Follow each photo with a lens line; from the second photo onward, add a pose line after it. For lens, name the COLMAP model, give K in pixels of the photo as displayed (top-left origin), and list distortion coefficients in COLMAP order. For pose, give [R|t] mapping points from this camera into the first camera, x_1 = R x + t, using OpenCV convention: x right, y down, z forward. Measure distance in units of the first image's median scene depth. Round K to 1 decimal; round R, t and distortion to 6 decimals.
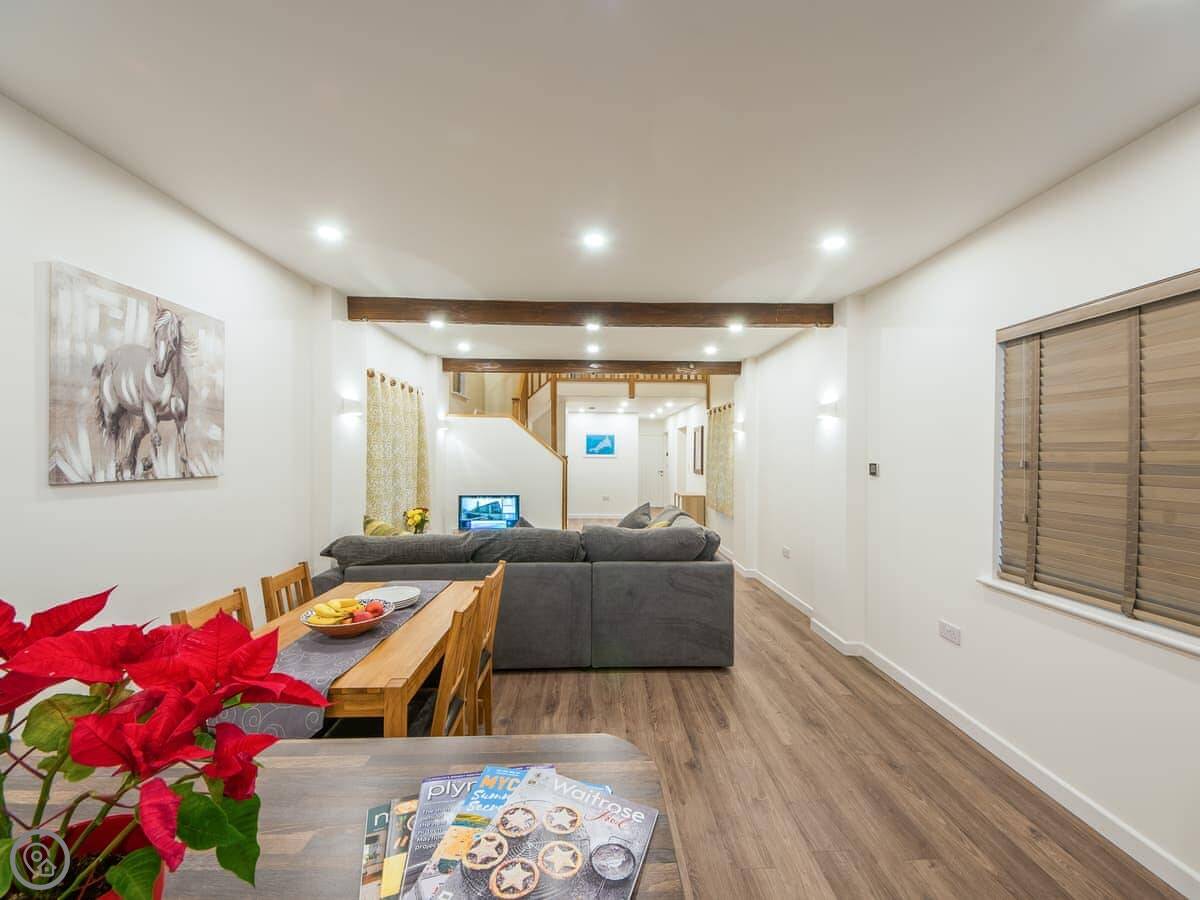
lens RADIAL K [[469.0, 0, 604.0], [0, 469.0, 454.5], [0, 0, 1]] dist [-0.000681, -0.000863]
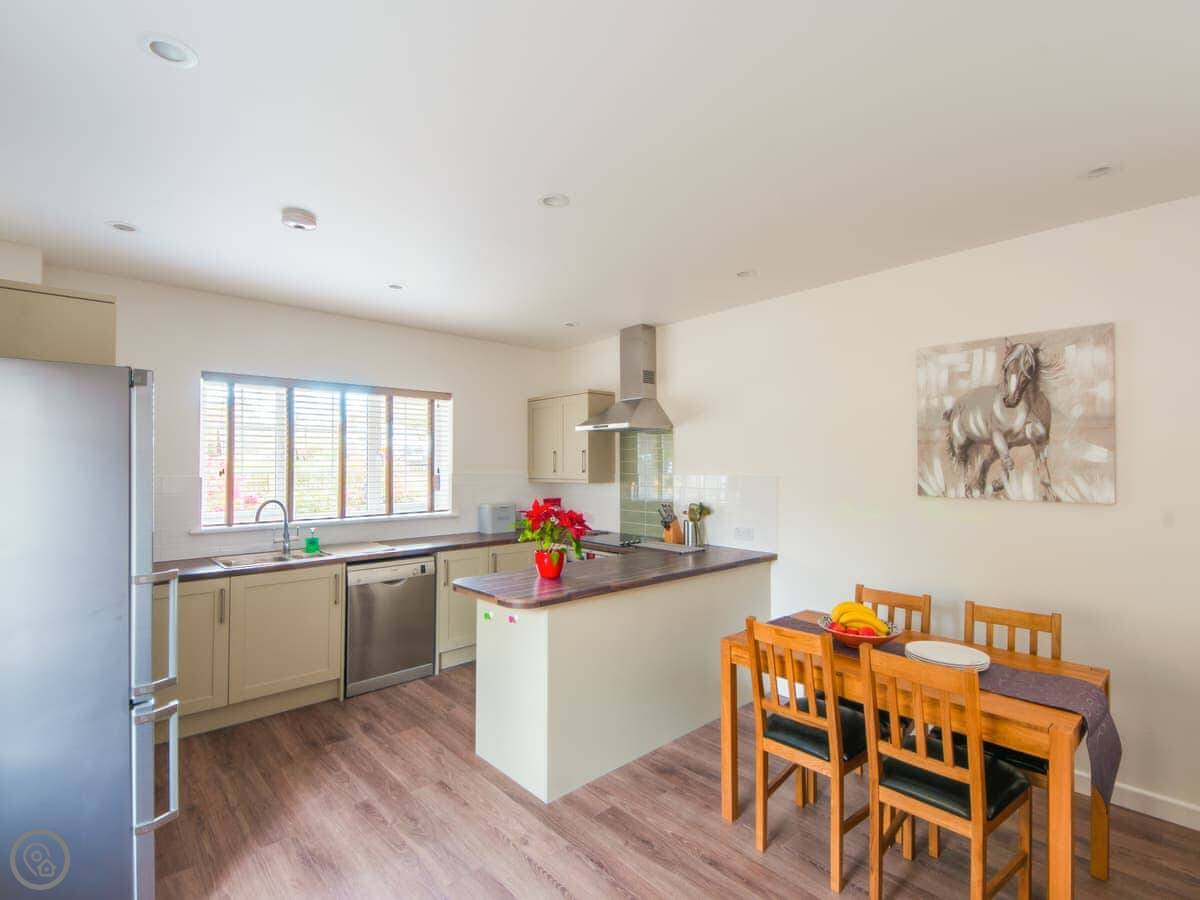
lens RADIAL K [[569.2, 0, 601.2], [0, 569.2, 458.1], [0, 0, 1]] dist [0.019238, -0.001604]
pose [[-0.741958, -0.011840, -0.670342, 0.685197], [-0.004178, 0.999906, -0.013037, -0.024754], [0.670433, -0.006872, -0.741938, 1.370404]]
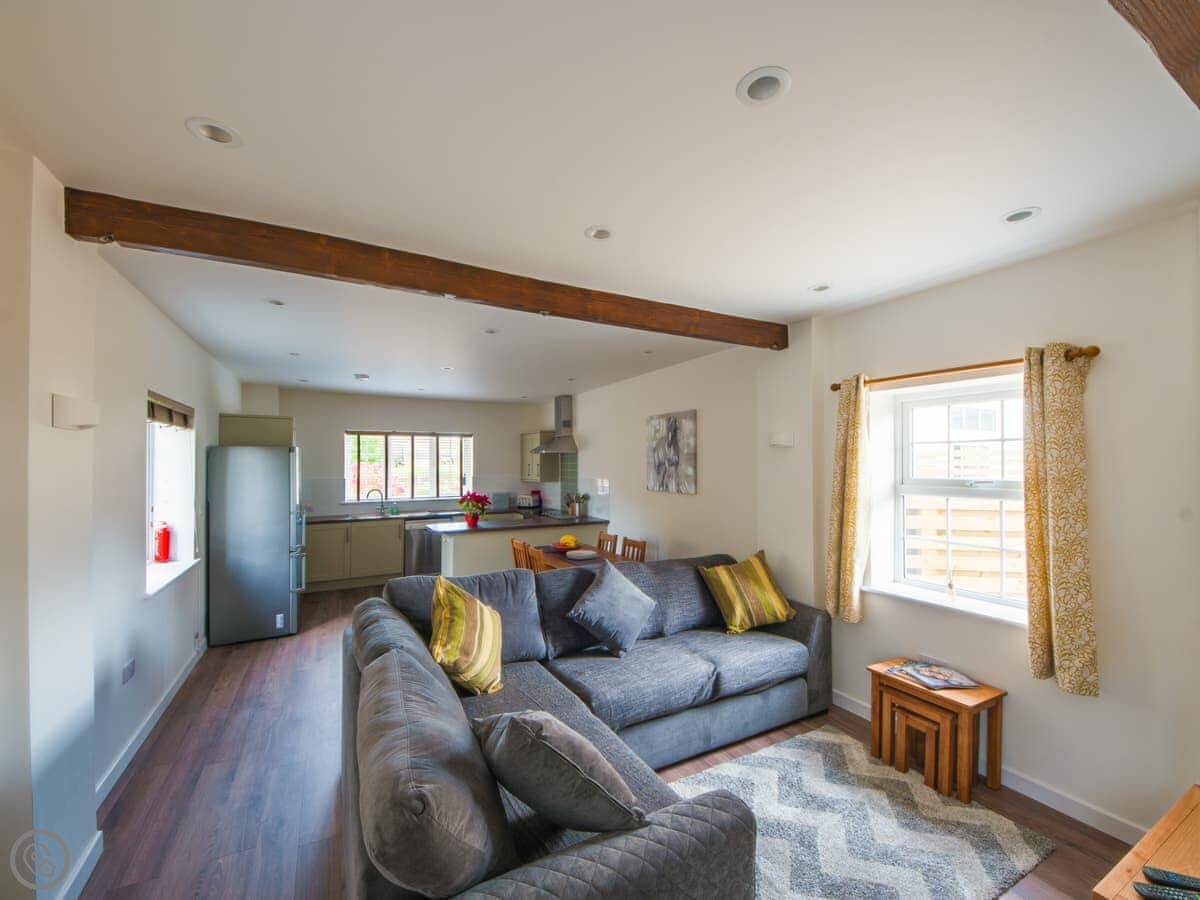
lens RADIAL K [[469.0, 0, 634.5], [0, 469.0, 462.5], [0, 0, 1]] dist [-0.000681, -0.000863]
pose [[-0.854952, -0.004420, -0.518688, 0.396911], [-0.002972, 0.999989, -0.003622, -0.084937], [0.518698, -0.001555, -0.854956, 2.905247]]
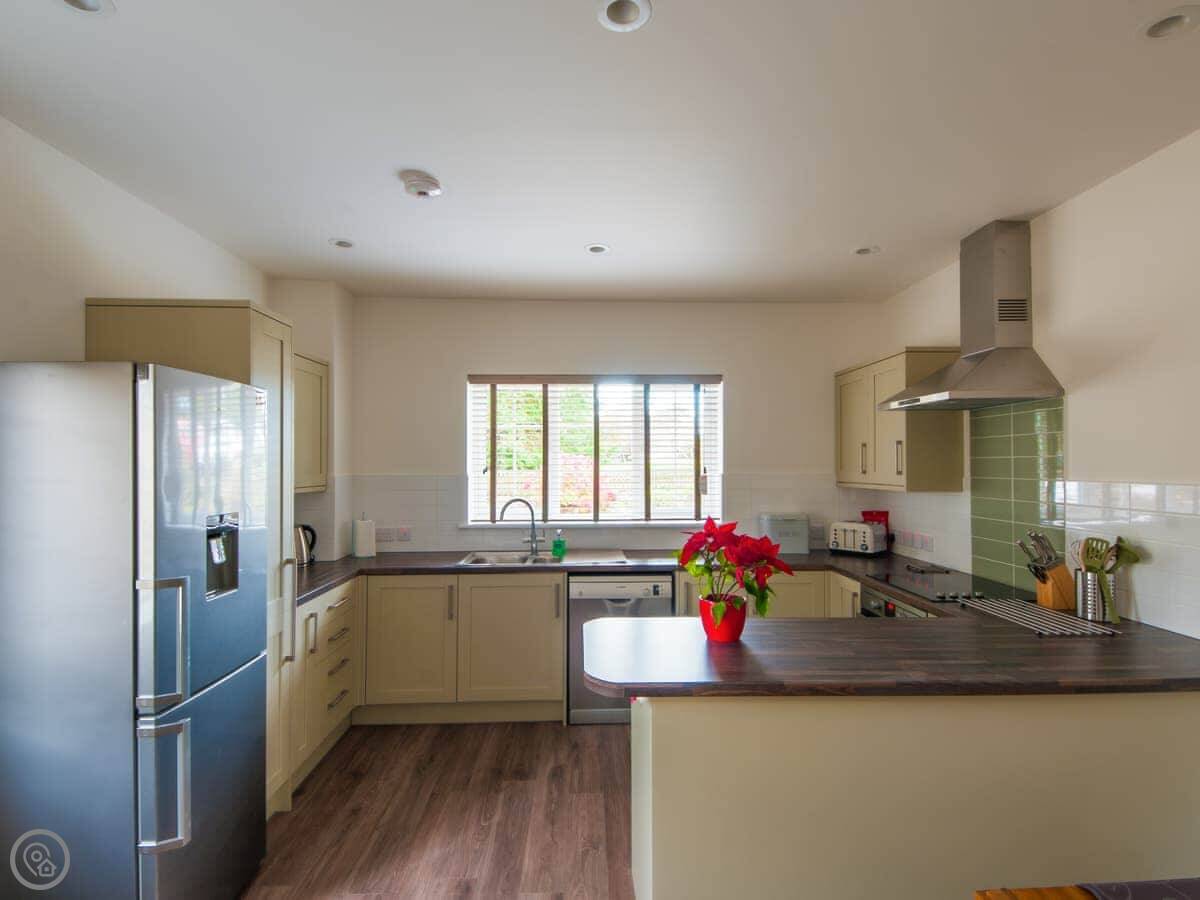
lens RADIAL K [[575.3, 0, 615.3], [0, 575.3, 457.3], [0, 0, 1]] dist [0.031551, -0.000868]
pose [[-0.999467, -0.003702, -0.032440, 0.021168], [-0.003420, 0.999956, -0.008749, -0.026384], [0.032470, -0.008633, -0.999435, 1.137320]]
